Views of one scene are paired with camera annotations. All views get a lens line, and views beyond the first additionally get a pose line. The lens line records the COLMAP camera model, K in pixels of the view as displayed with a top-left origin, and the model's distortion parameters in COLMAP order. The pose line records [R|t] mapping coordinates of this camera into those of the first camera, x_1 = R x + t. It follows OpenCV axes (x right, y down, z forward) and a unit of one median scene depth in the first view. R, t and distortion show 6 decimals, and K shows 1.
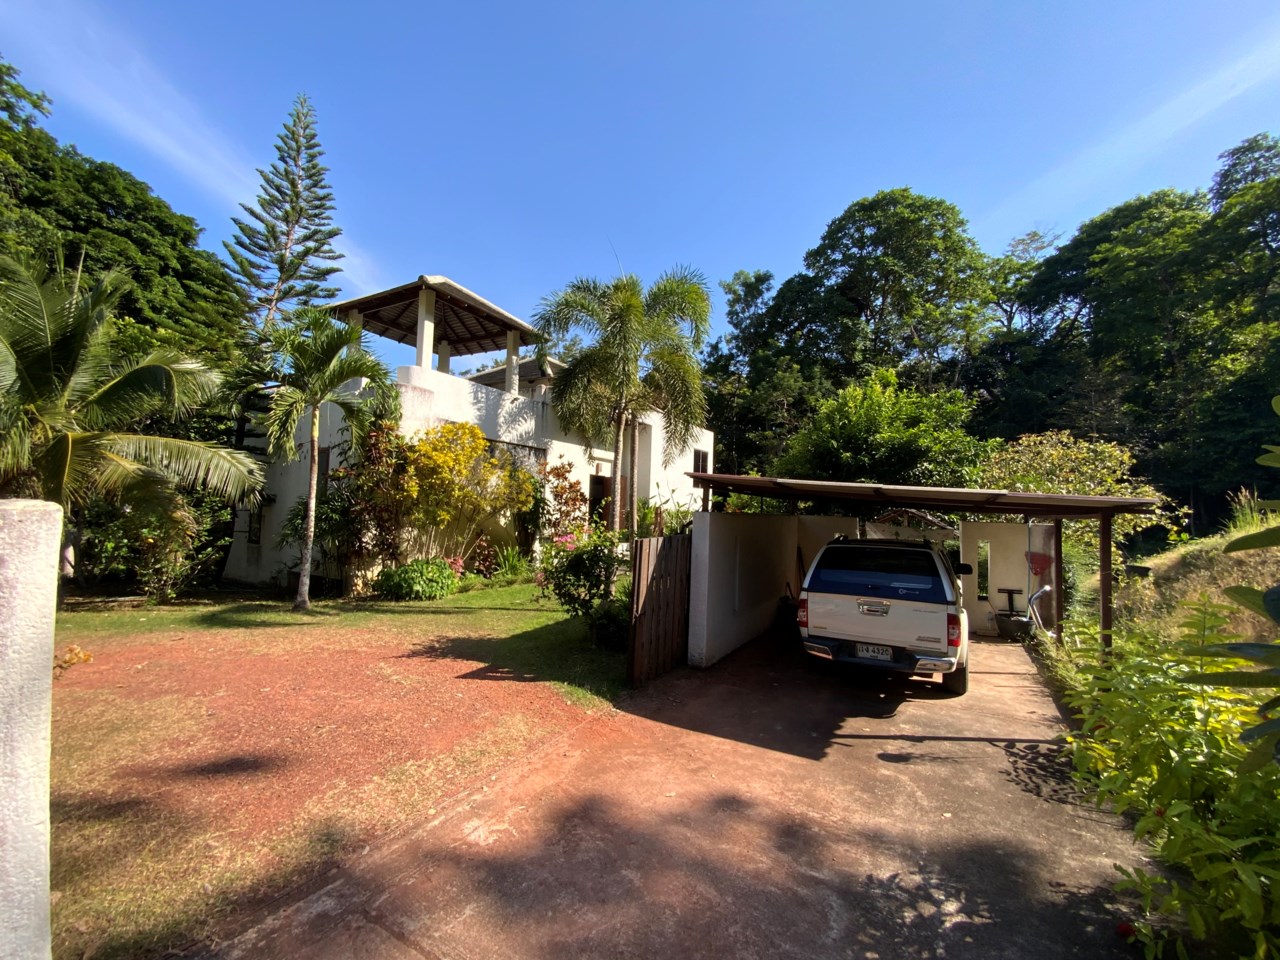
lens RADIAL K [[510.3, 0, 642.4], [0, 510.3, 484.1], [0, 0, 1]] dist [0.014429, -0.016322]
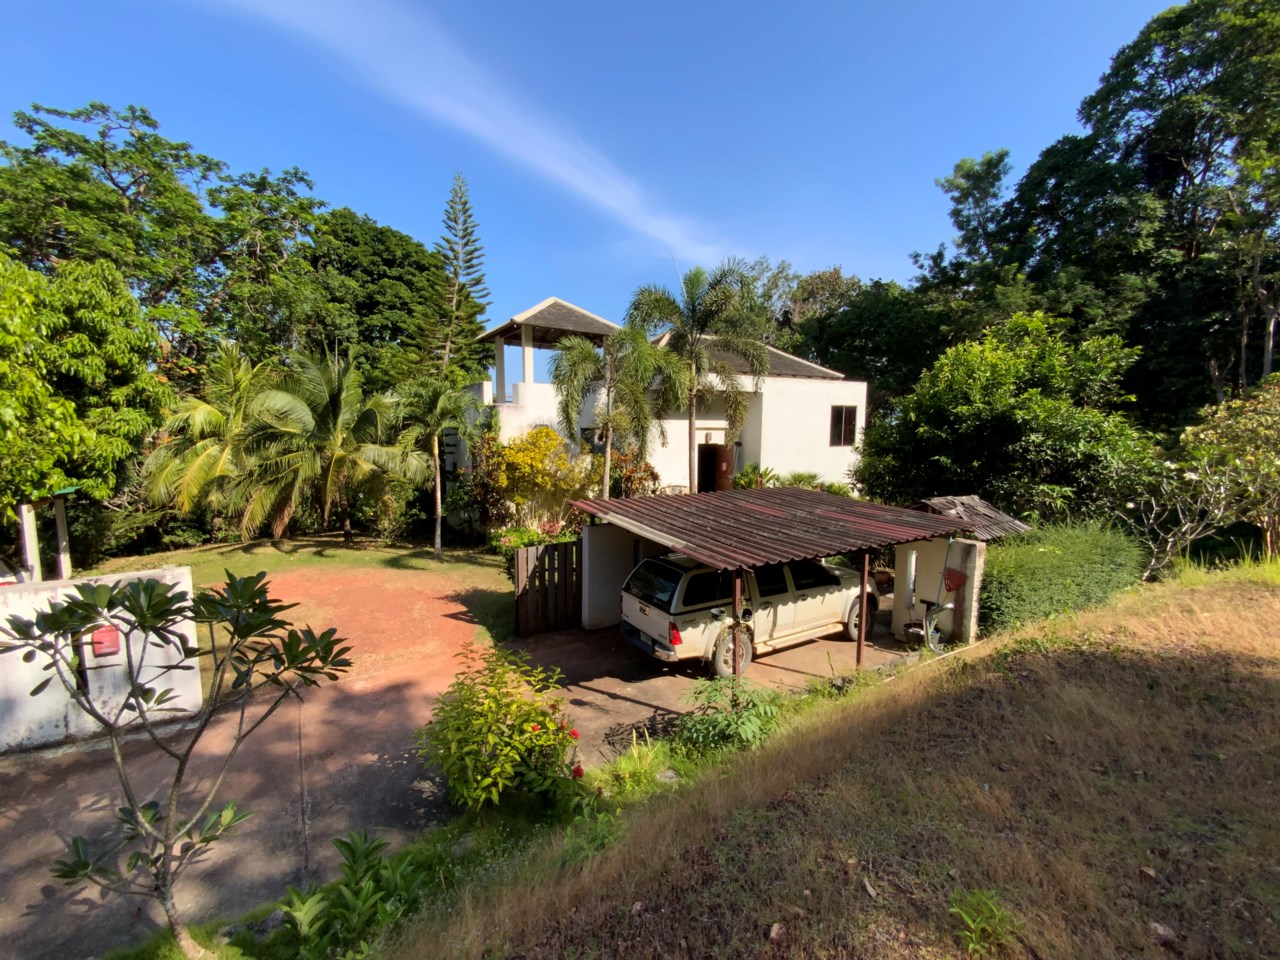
lens RADIAL K [[522.1, 0, 638.2], [0, 522.1, 485.3], [0, 0, 1]] dist [0.019280, -0.019329]
pose [[0.881073, 0.022712, -0.472434, 0.314522], [0.043599, 0.990694, 0.128936, -0.080601], [0.470966, -0.134200, 0.871884, -0.063363]]
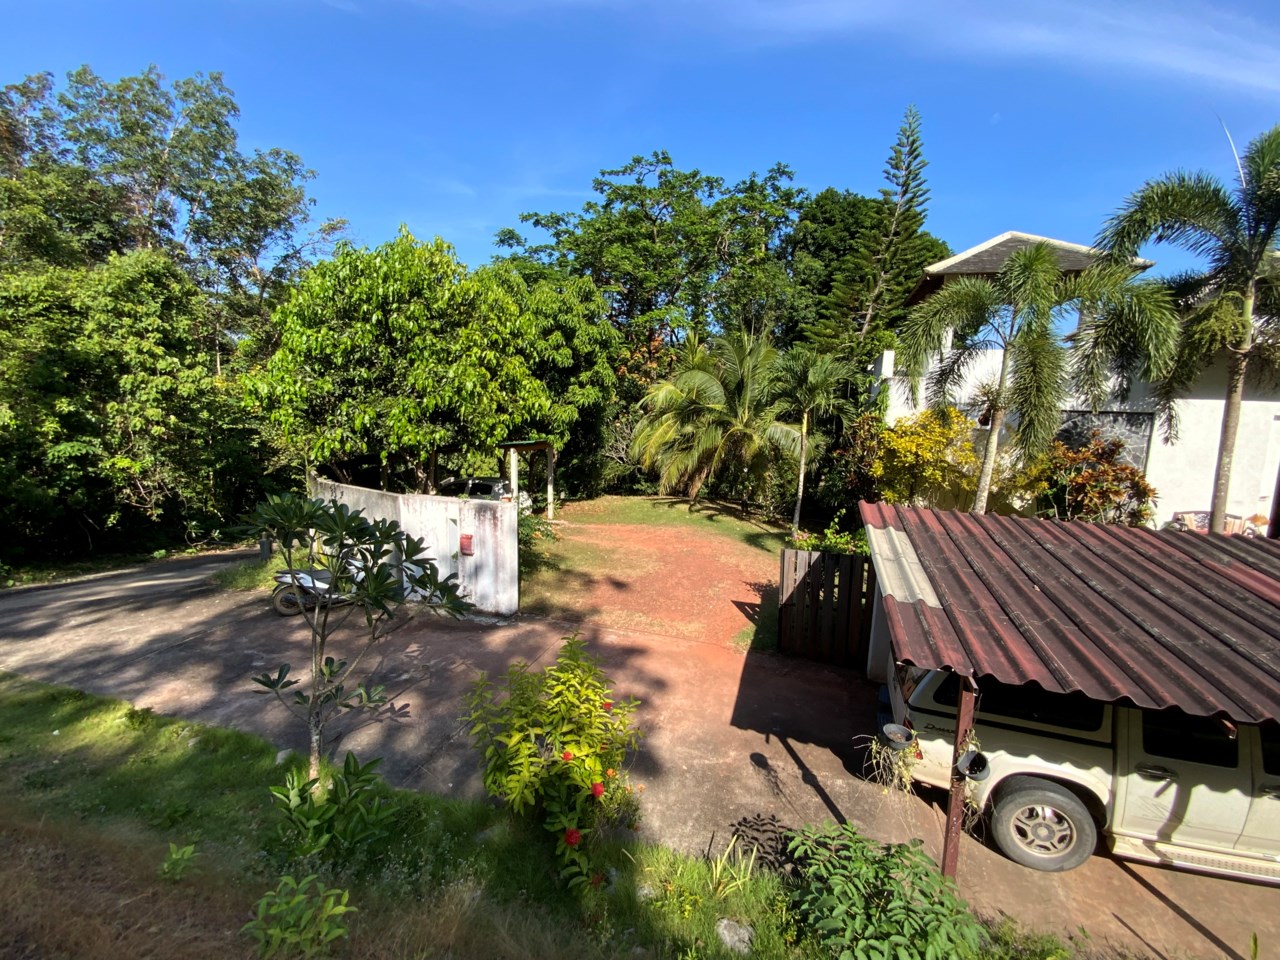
lens RADIAL K [[531.6, 0, 640.0], [0, 531.6, 480.0], [0, 0, 1]] dist [0.021179, -0.021421]
pose [[0.203120, 0.115851, -0.972276, 0.355902], [0.021103, 0.992227, 0.122637, -0.070136], [0.978926, -0.045428, 0.199096, 0.103650]]
